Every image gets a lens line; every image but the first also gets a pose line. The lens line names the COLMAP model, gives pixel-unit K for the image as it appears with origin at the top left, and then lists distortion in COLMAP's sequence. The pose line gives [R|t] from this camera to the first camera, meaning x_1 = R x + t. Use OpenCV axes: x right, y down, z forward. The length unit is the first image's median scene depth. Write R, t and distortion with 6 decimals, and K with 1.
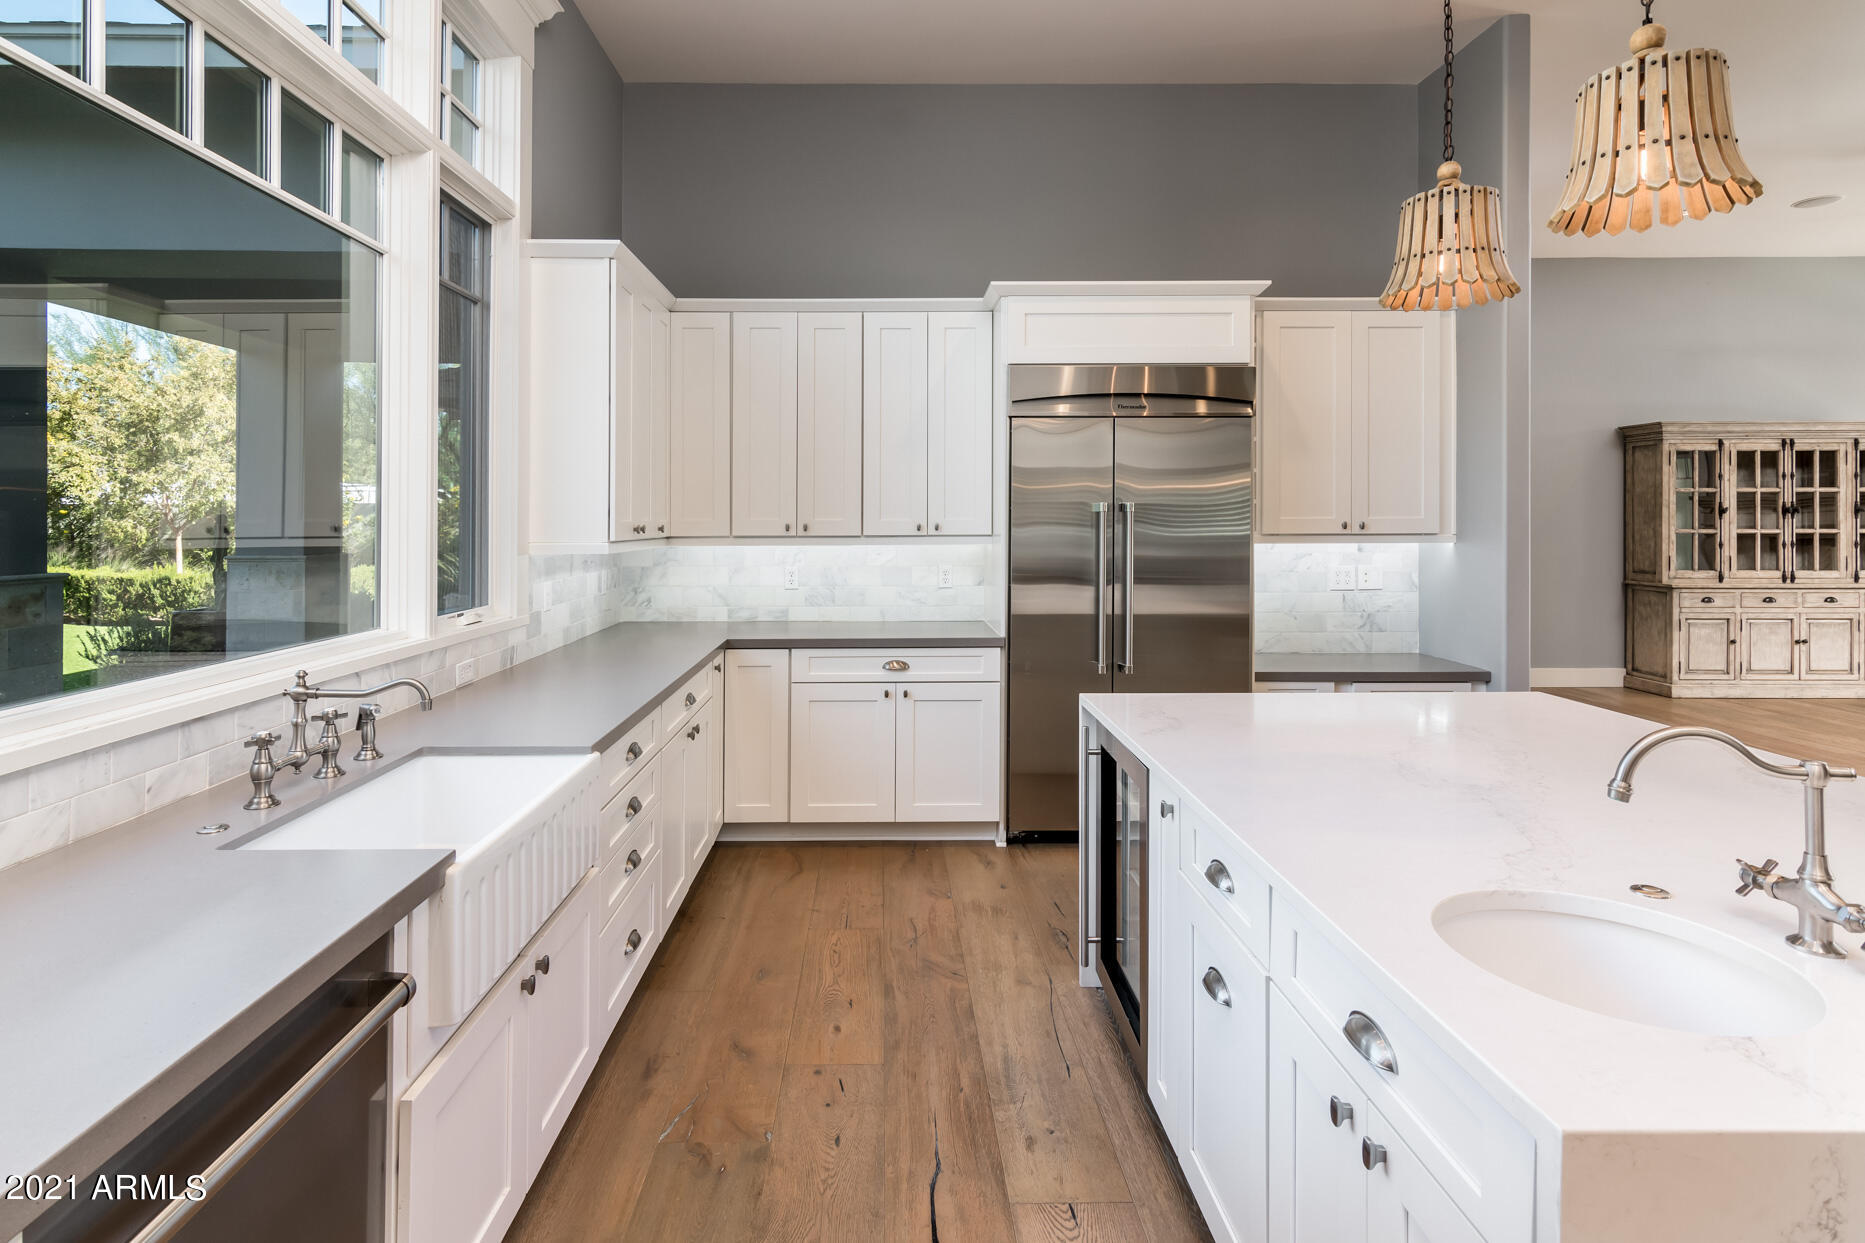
lens RADIAL K [[919.4, 0, 892.6], [0, 919.4, 516.4], [0, 0, 1]] dist [0.000692, 0.000562]
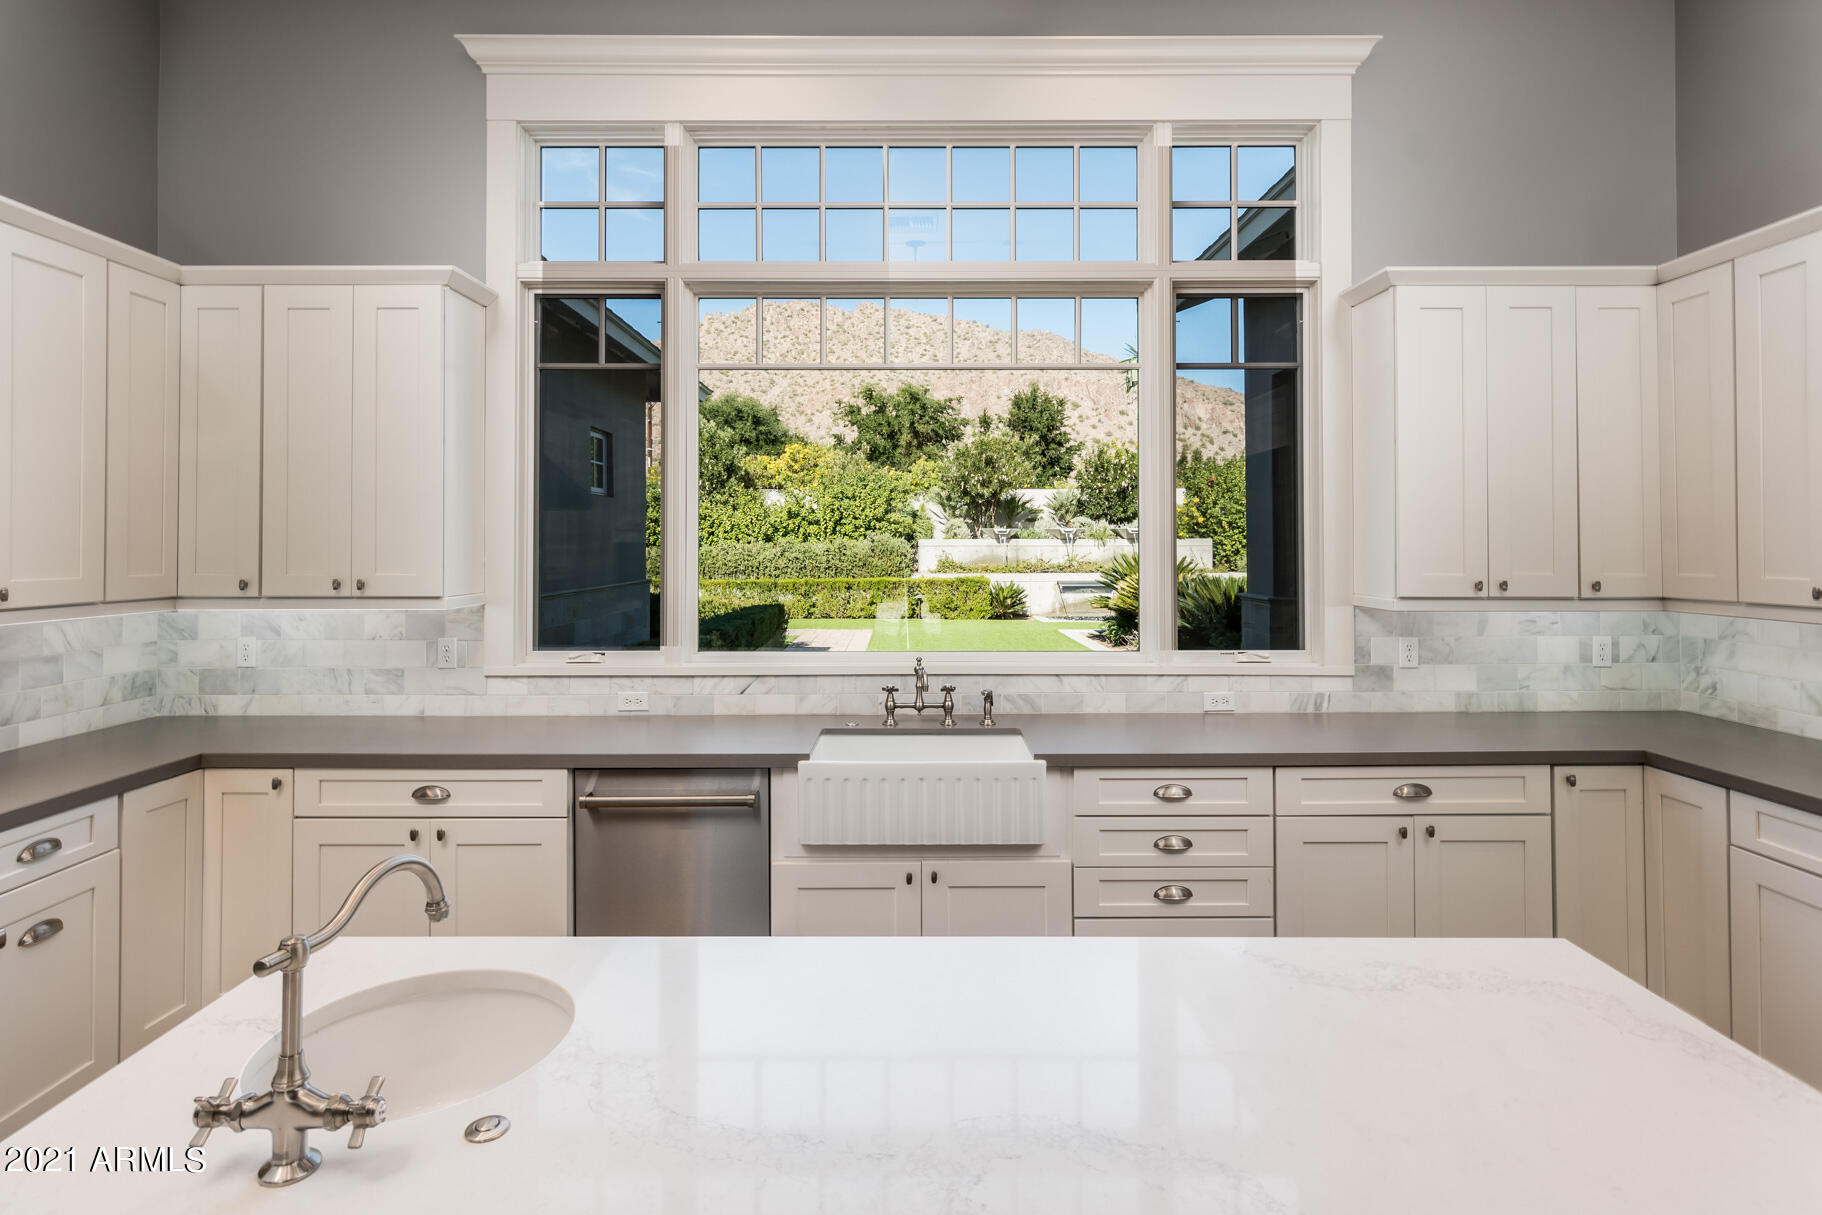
lens RADIAL K [[939.0, 0, 911.1], [0, 939.0, 527.9], [0, 0, 1]] dist [0.002324, 0.000094]
pose [[-0.002613, -0.014127, -0.999897, 0.404802], [0.002682, 0.999897, -0.014134, -0.019122], [0.999993, -0.002719, -0.002575, 0.343766]]
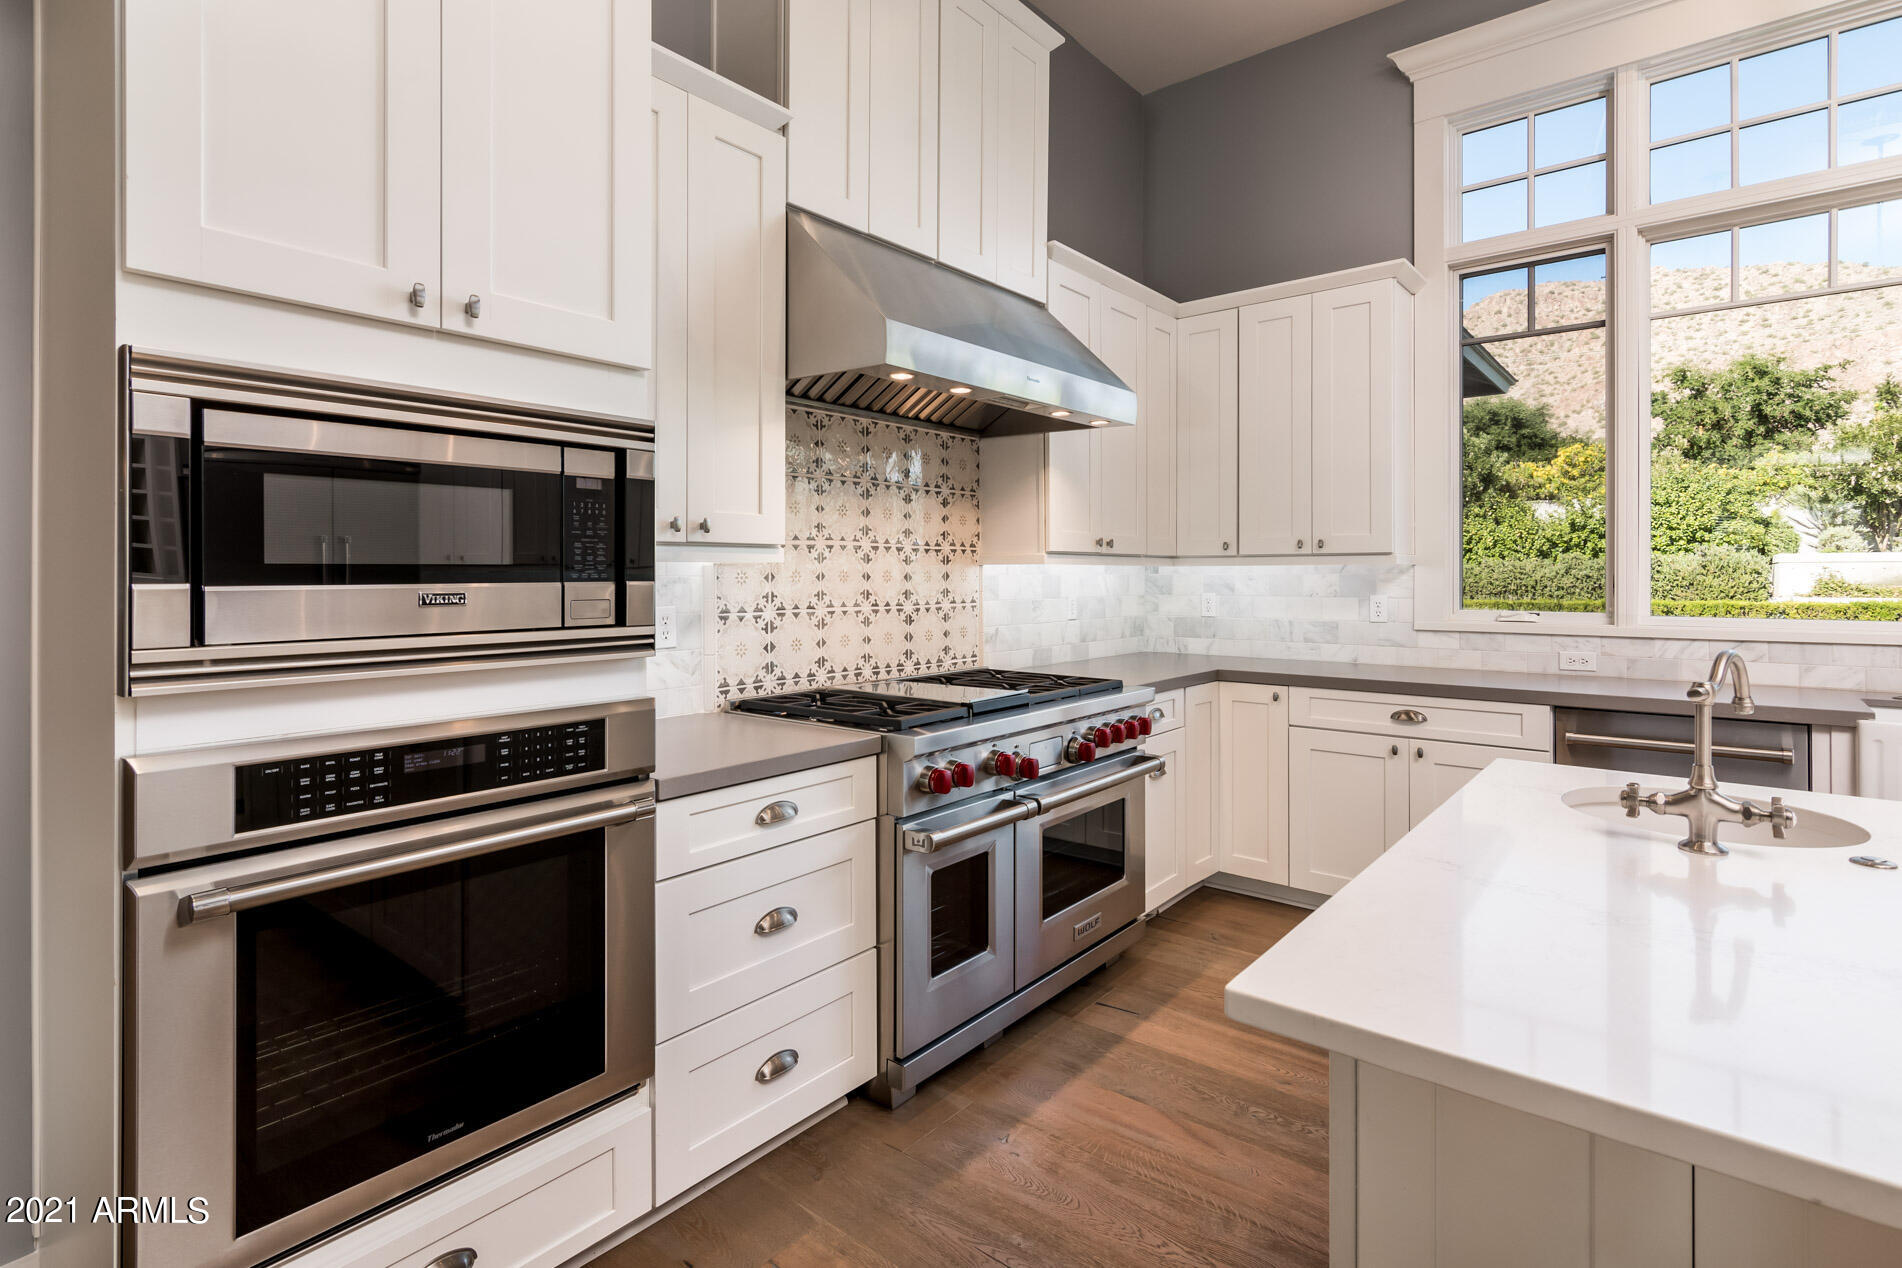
lens RADIAL K [[937.7, 0, 927.6], [0, 937.7, 573.8], [0, 0, 1]] dist [-0.001345, 0.002921]
pose [[-0.647640, 0.003603, -0.761938, 0.544027], [0.005037, 0.999987, 0.000447, 0.028509], [0.761930, -0.003548, -0.647650, 0.225750]]
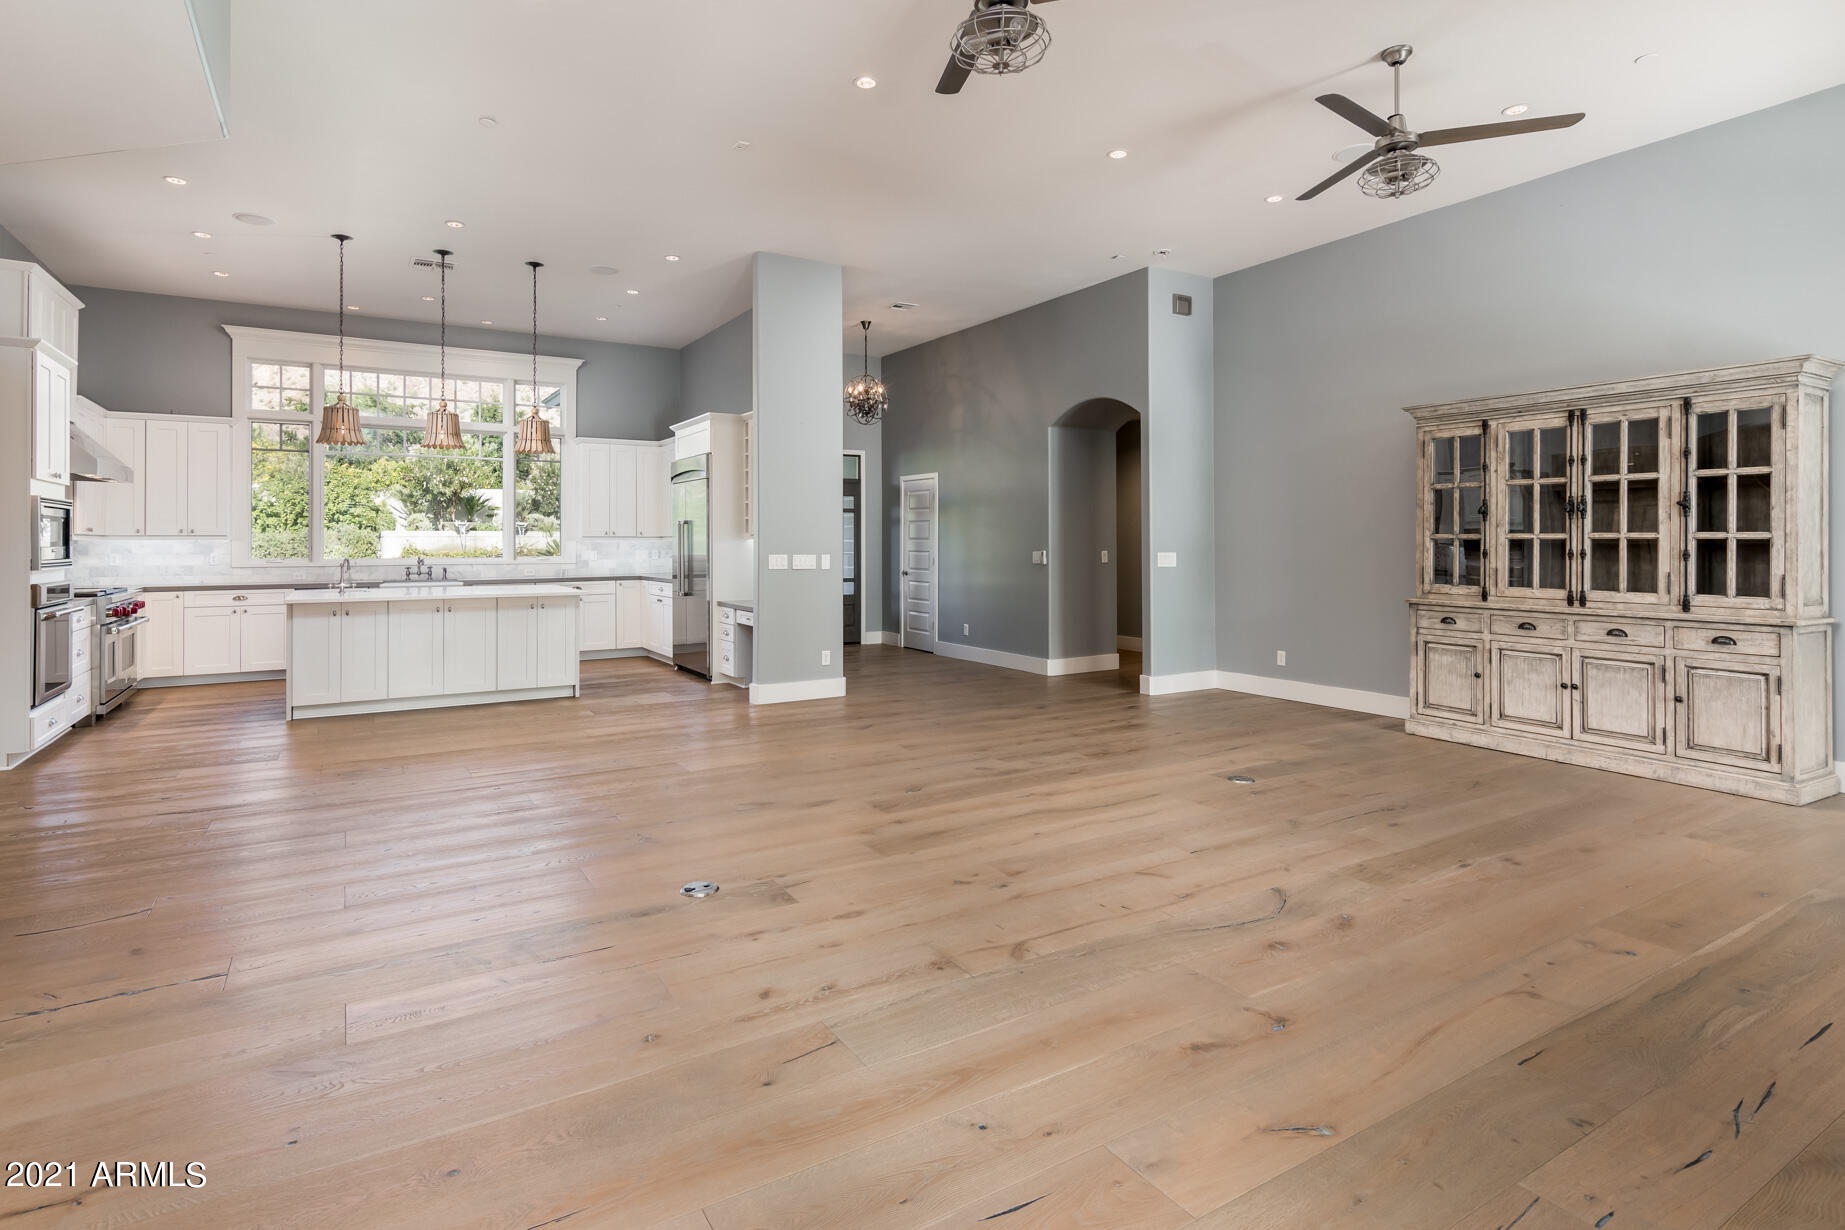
lens RADIAL K [[936.2, 0, 919.6], [0, 936.2, 535.0], [0, 0, 1]] dist [-0.000935, 0.000251]
pose [[0.516752, -0.004853, -0.856121, 1.885265], [0.002155, 0.999988, -0.004367, 0.024224], [0.856132, 0.000412, 0.516756, 0.237584]]
